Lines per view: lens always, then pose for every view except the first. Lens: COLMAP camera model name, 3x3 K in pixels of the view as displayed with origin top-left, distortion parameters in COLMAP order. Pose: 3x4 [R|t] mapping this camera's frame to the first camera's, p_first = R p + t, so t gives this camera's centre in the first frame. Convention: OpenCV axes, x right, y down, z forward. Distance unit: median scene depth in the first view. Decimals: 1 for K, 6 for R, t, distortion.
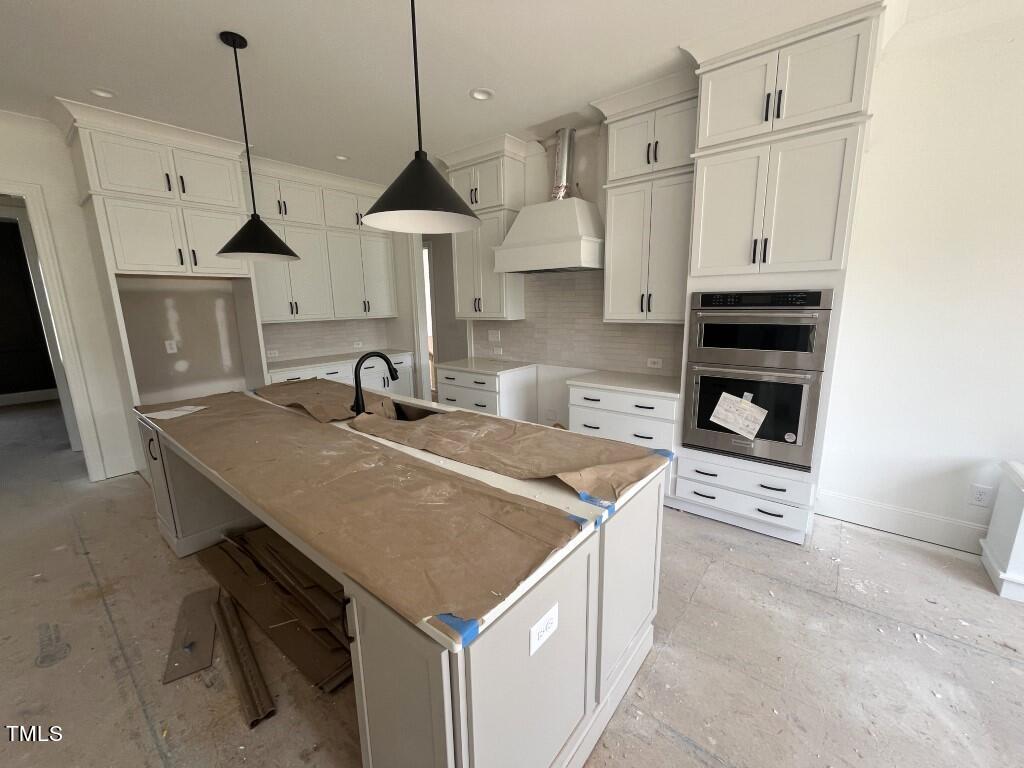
lens RADIAL K [[414.0, 0, 516.1], [0, 414.0, 383.1], [0, 0, 1]] dist [-0.000381, -0.000081]
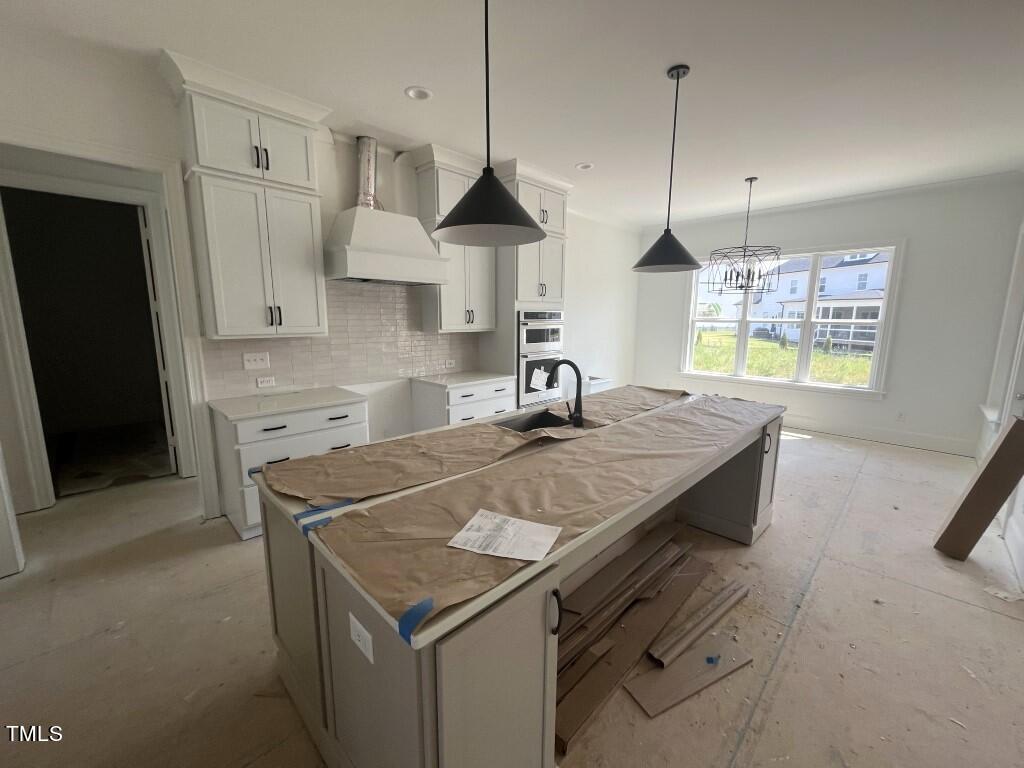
lens RADIAL K [[414.0, 0, 516.1], [0, 414.0, 383.1], [0, 0, 1]] dist [-0.000381, -0.000081]
pose [[0.097707, -0.143888, 0.984759, -1.001347], [0.184407, 0.974976, 0.124162, -0.121810], [-0.977981, 0.169465, 0.121796, 0.721292]]
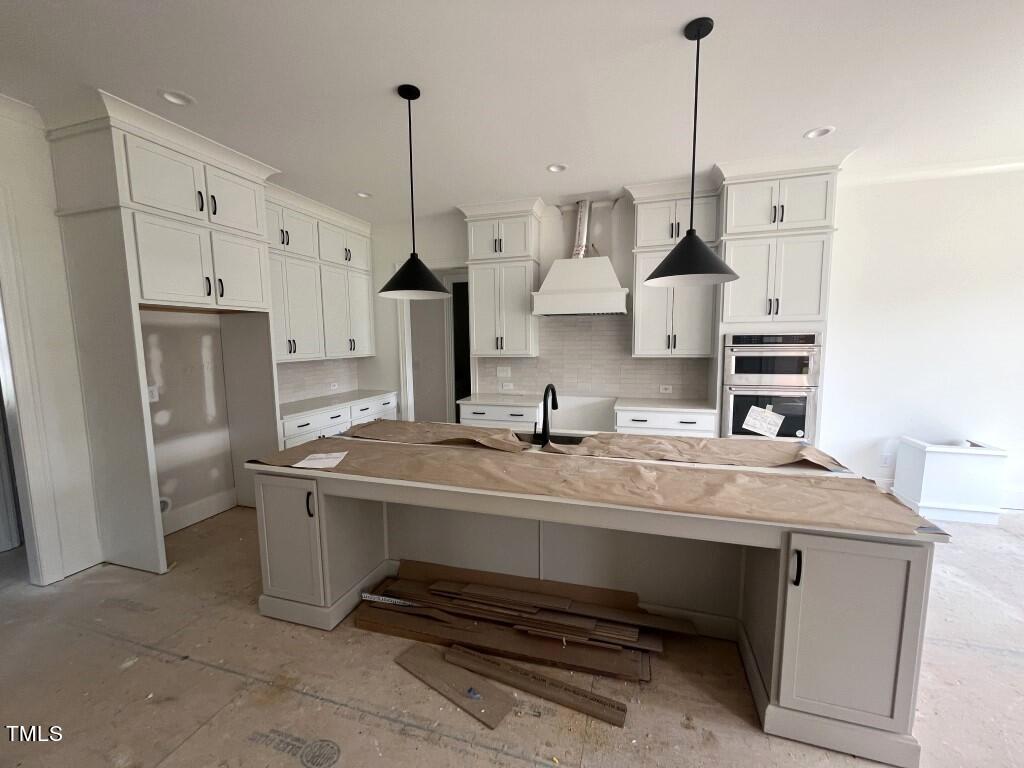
lens RADIAL K [[414.0, 0, 516.1], [0, 414.0, 383.1], [0, 0, 1]] dist [-0.000381, -0.000081]
pose [[0.928653, -0.033697, 0.369416, -0.603477], [0.068182, 0.994404, -0.080693, 0.003836], [-0.364630, 0.100123, 0.925754, 0.003763]]
